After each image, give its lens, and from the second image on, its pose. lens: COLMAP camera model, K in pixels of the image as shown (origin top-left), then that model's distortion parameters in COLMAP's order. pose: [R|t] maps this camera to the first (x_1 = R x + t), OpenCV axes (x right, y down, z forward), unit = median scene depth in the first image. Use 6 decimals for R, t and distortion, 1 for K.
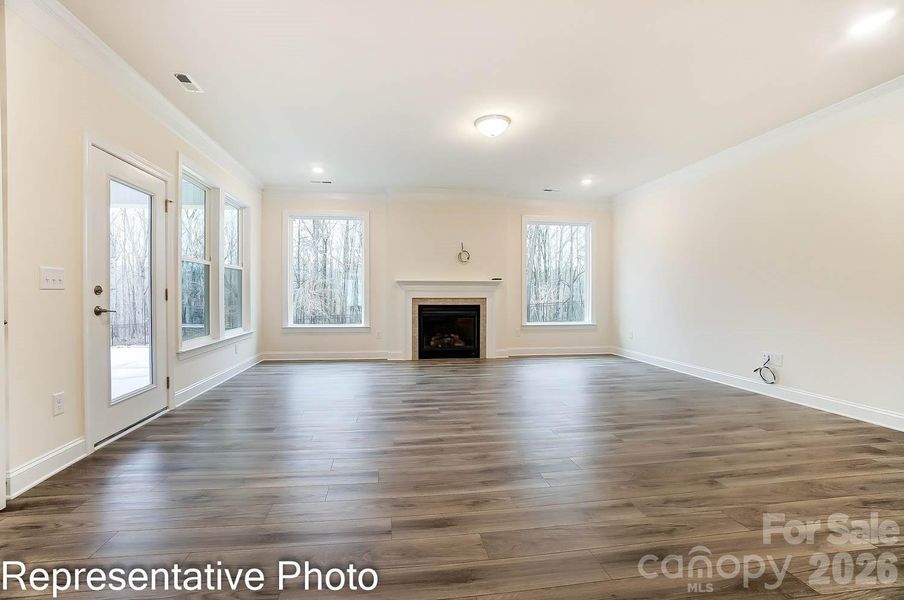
lens RADIAL K [[369.6, 0, 455.1], [0, 369.6, 300.4], [0, 0, 1]] dist [-0.029343, 0.000199]
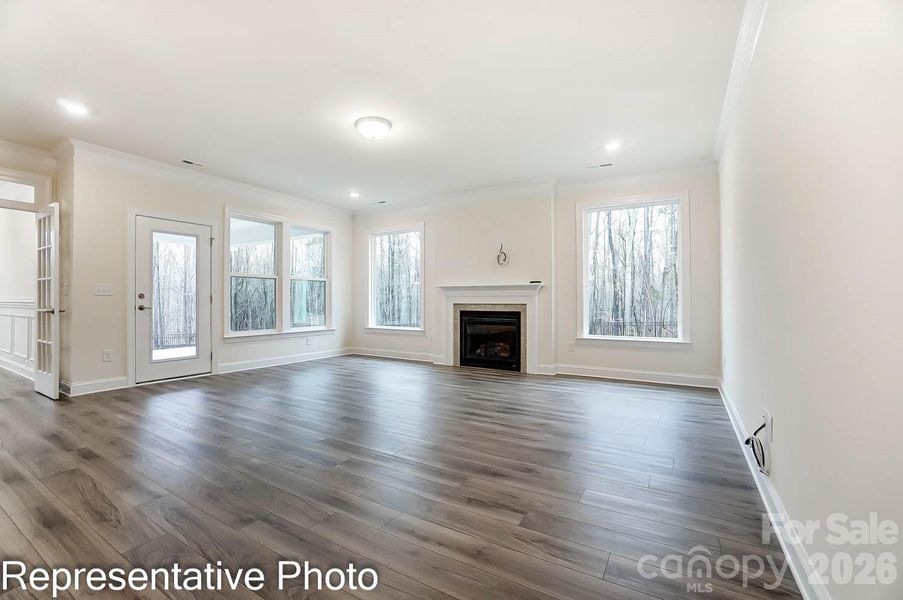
lens RADIAL K [[376.9, 0, 442.3], [0, 376.9, 299.9], [0, 0, 1]] dist [-0.028758, 0.000043]
pose [[0.785403, -0.000946, -0.618984, 0.486196], [-0.011904, 0.999791, -0.016633, 0.001165], [0.618870, 0.020432, 0.785228, 0.183085]]
